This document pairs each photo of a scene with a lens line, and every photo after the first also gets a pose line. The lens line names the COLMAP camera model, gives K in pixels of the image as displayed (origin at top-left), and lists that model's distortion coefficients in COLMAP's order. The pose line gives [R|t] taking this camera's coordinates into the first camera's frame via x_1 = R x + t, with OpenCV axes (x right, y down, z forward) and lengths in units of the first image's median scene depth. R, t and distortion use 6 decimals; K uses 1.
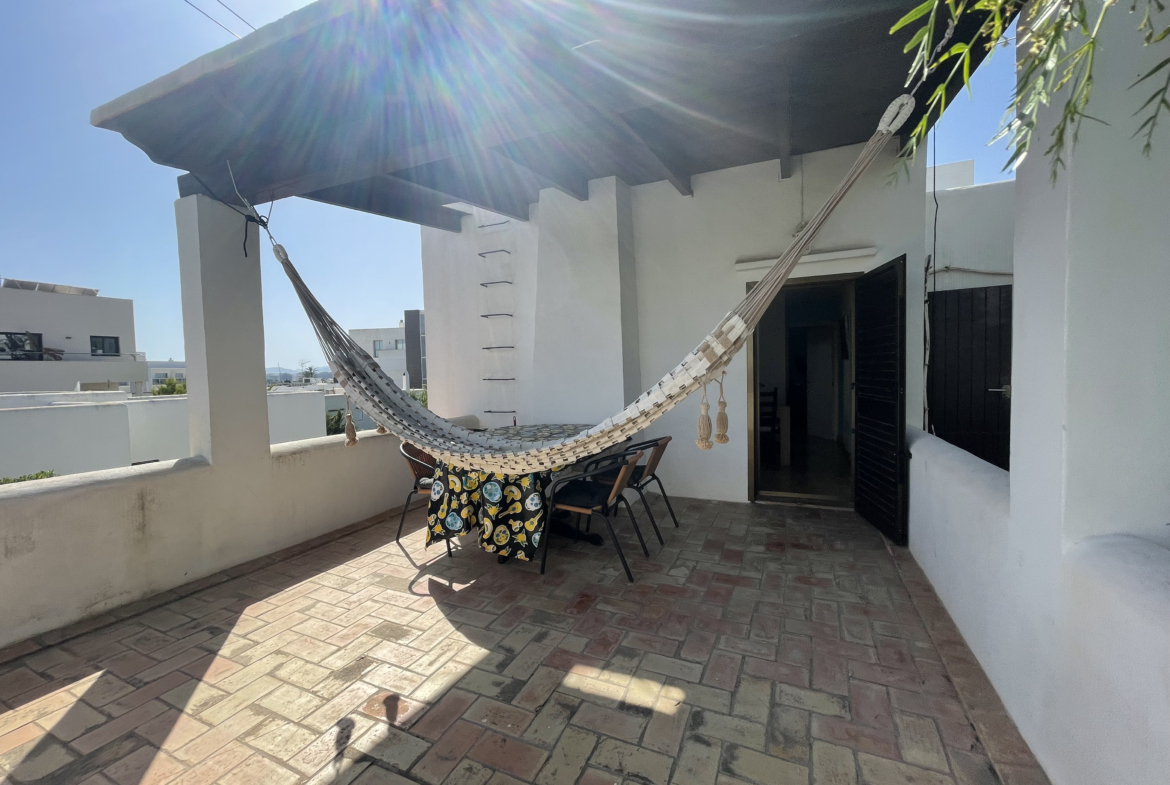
lens RADIAL K [[475.1, 0, 583.6], [0, 475.1, 391.7], [0, 0, 1]] dist [0.024891, 0.000533]
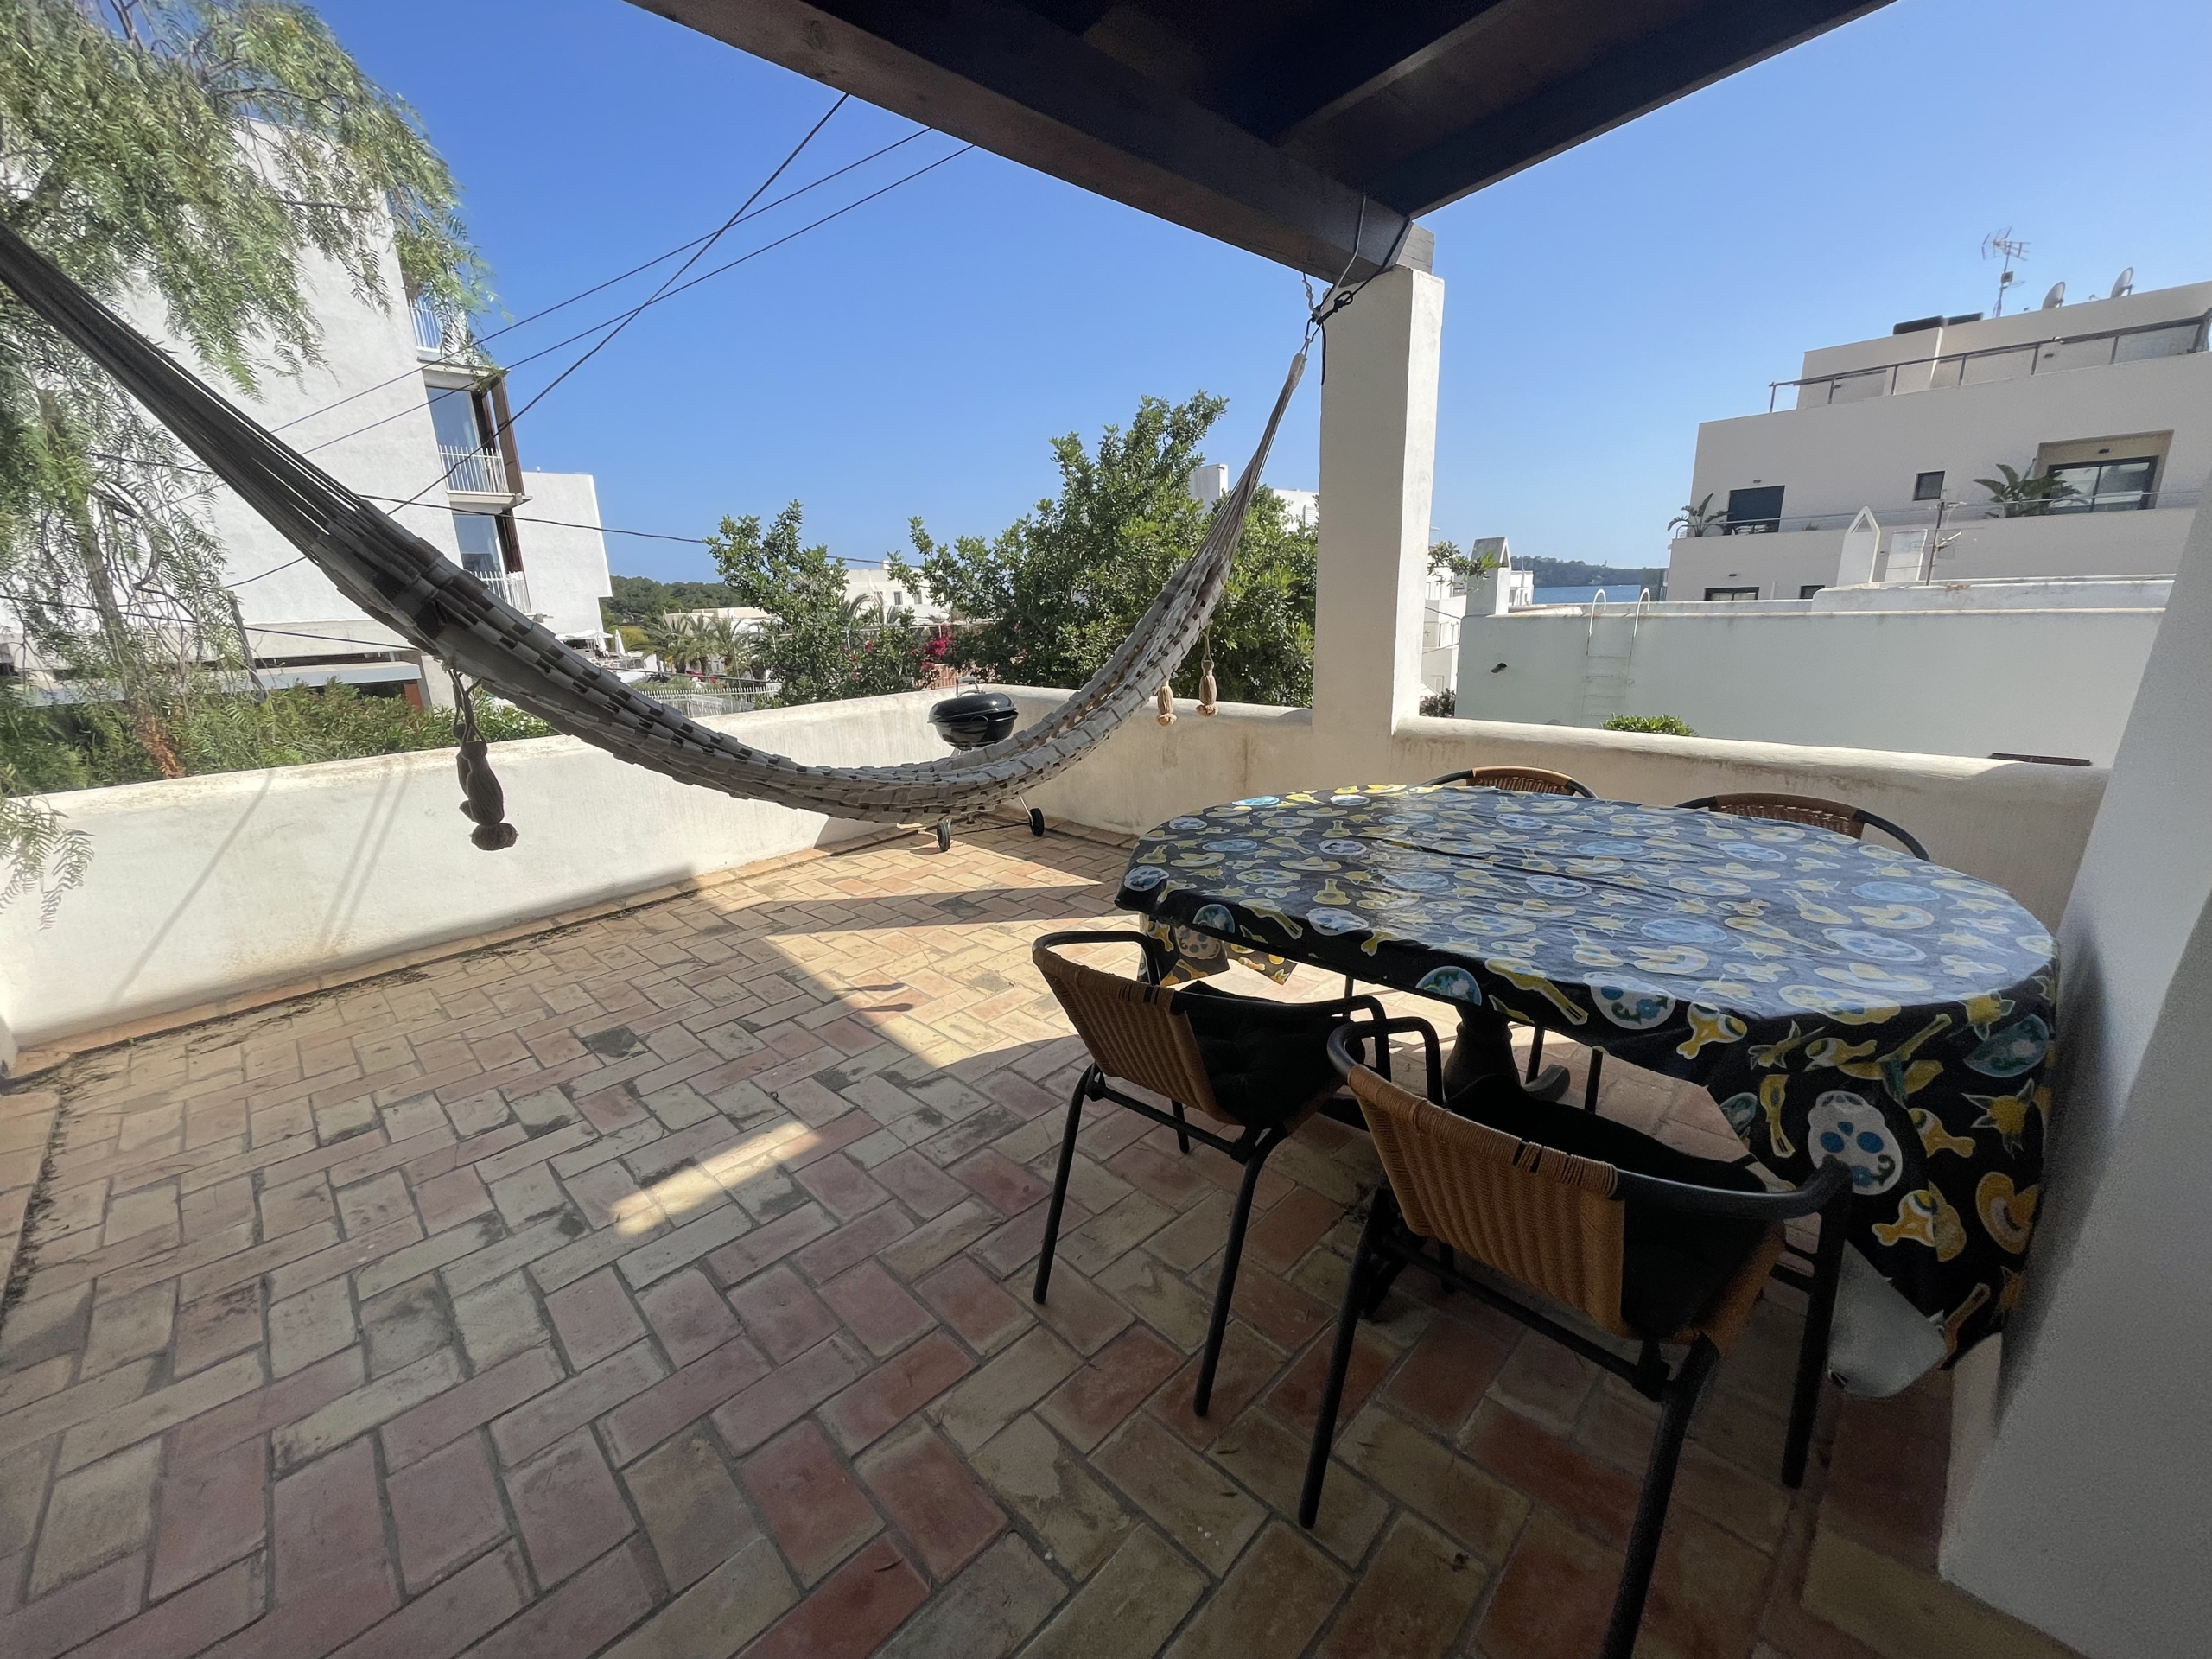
lens RADIAL K [[890.7, 0, 1111.6], [0, 890.7, 830.8], [0, 0, 1]] dist [-0.008300, 0.002030]
pose [[-0.349616, 0.267956, -0.897757, 0.797255], [-0.005995, 0.957569, 0.288143, -0.115583], [0.936874, 0.106122, -0.333175, 1.797145]]
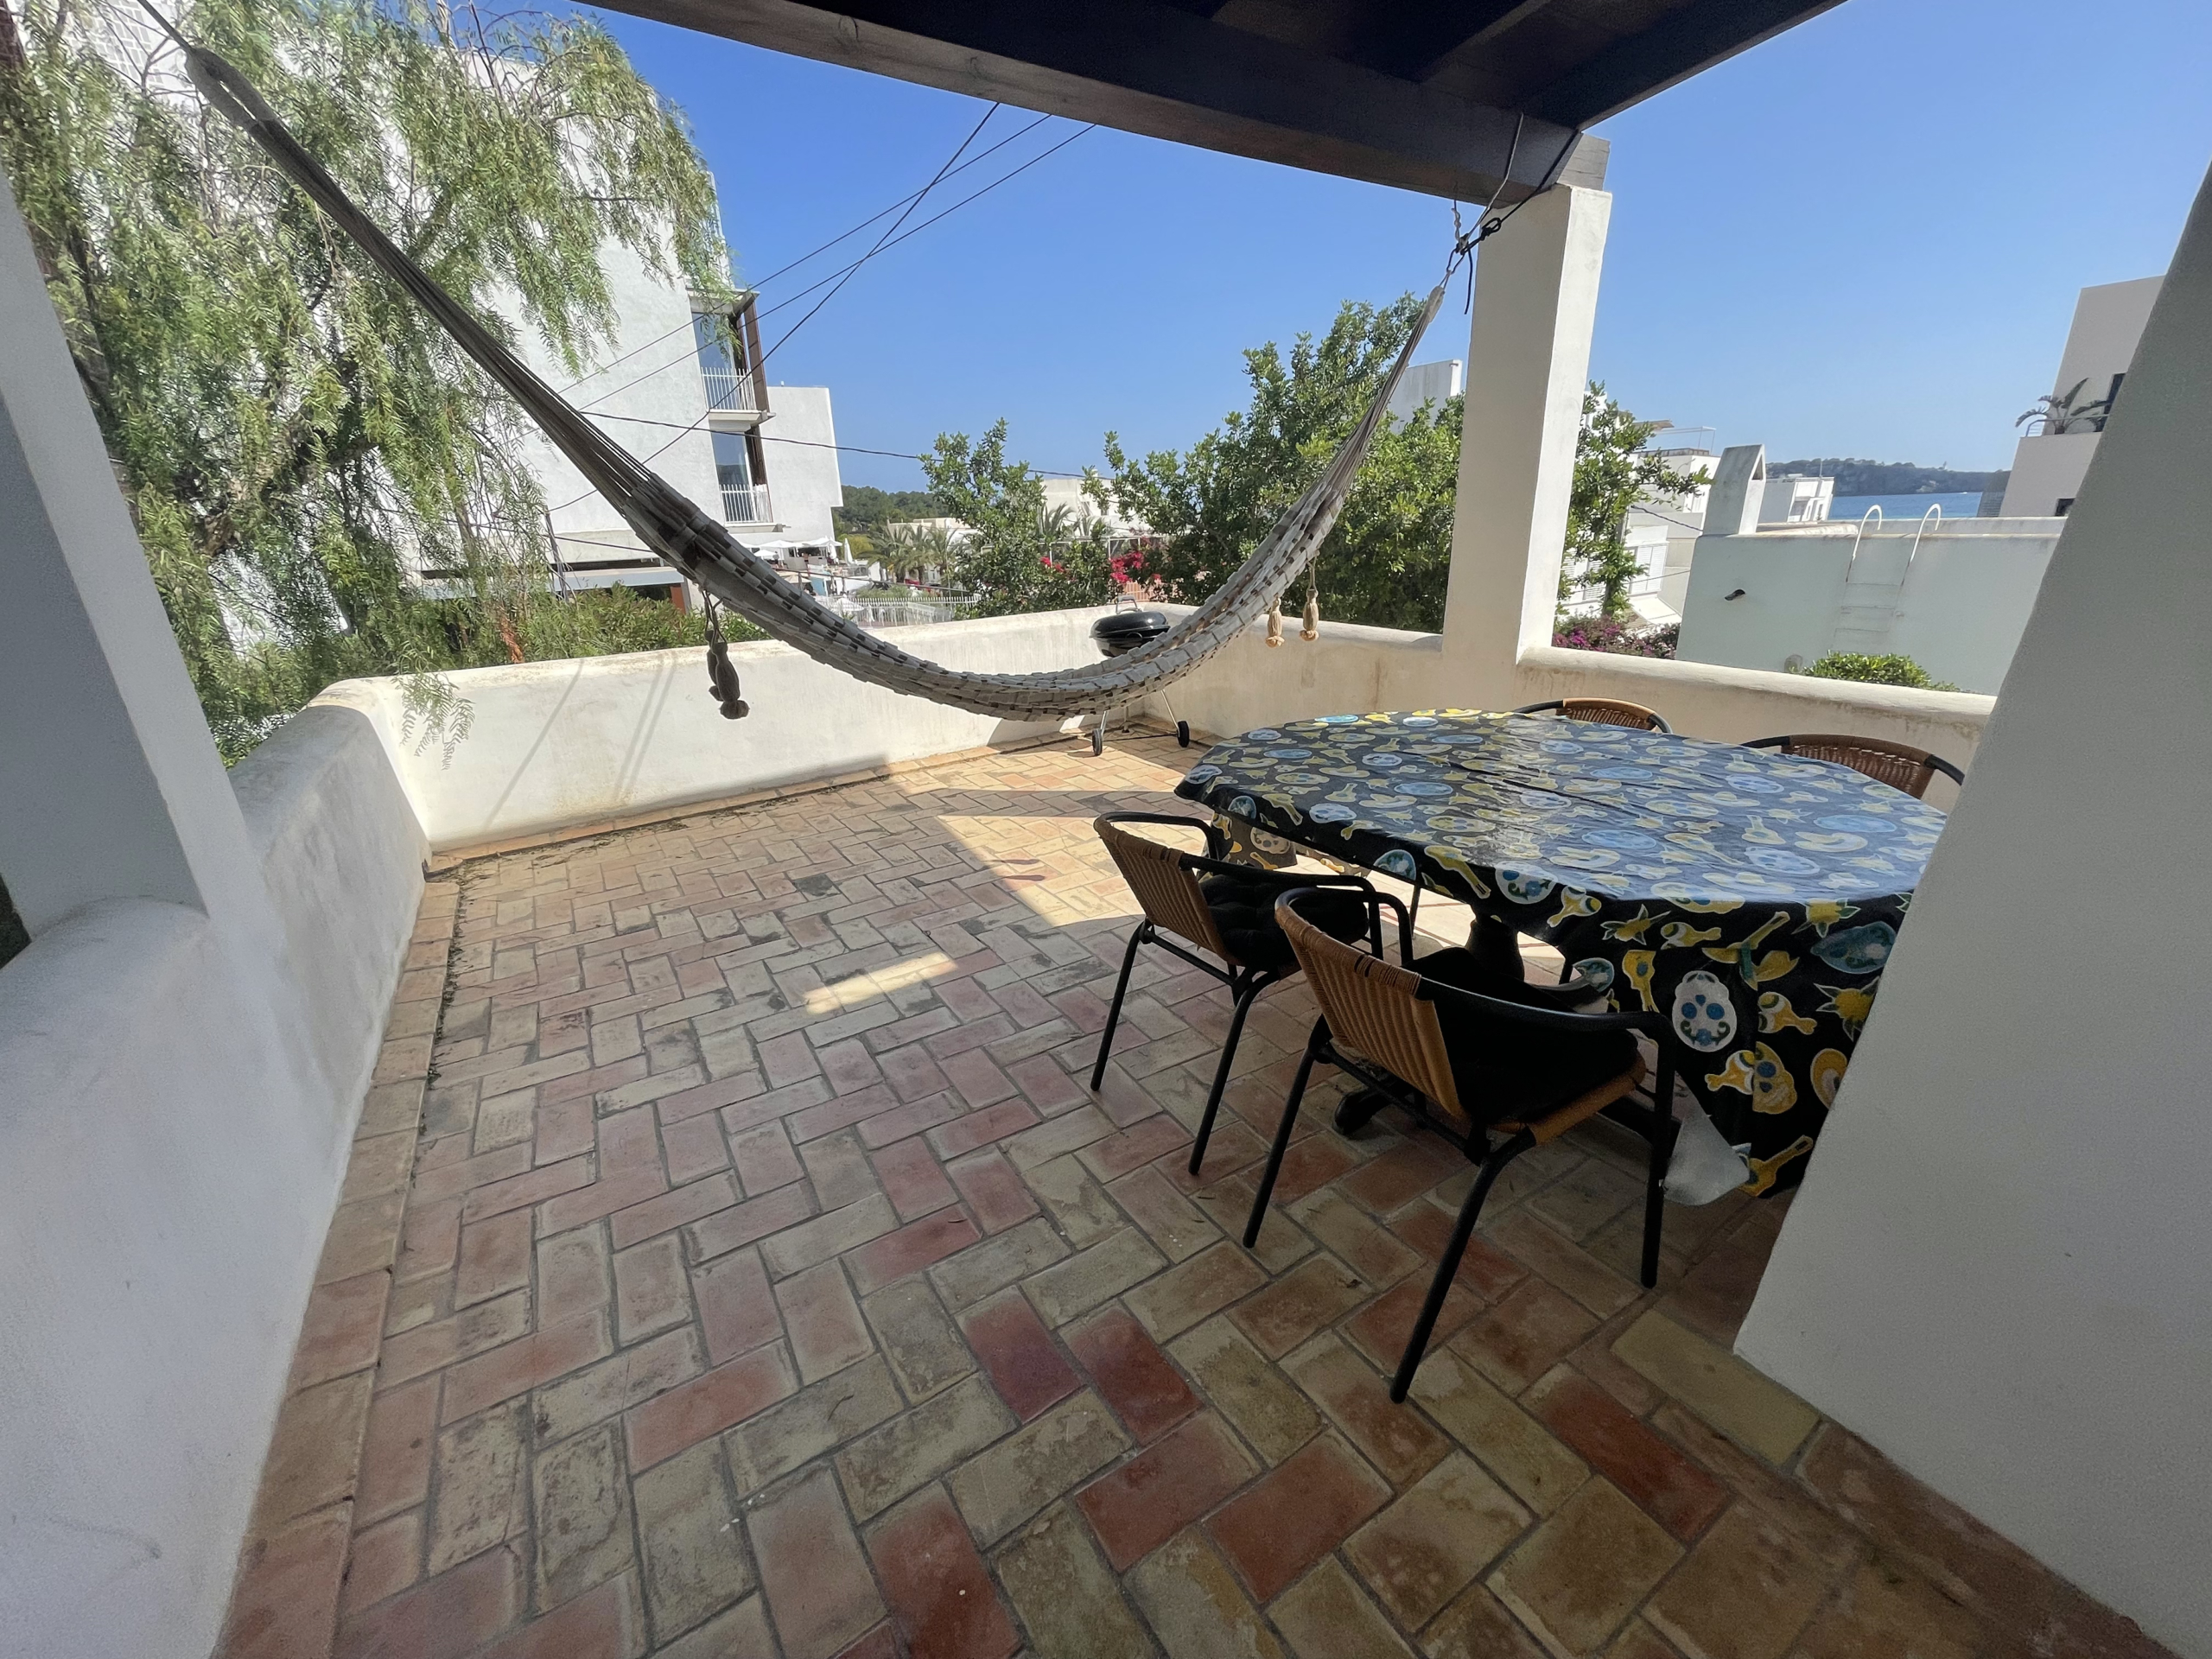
lens RADIAL K [[890.7, 0, 1109.7], [0, 890.7, 829.0], [0, 0, 1]] dist [-0.008300, 0.002030]
pose [[-0.548301, 0.313462, -0.775311, 0.935621], [0.001679, 0.927505, 0.373808, -0.161417], [0.836280, 0.203657, -0.509078, 2.022329]]
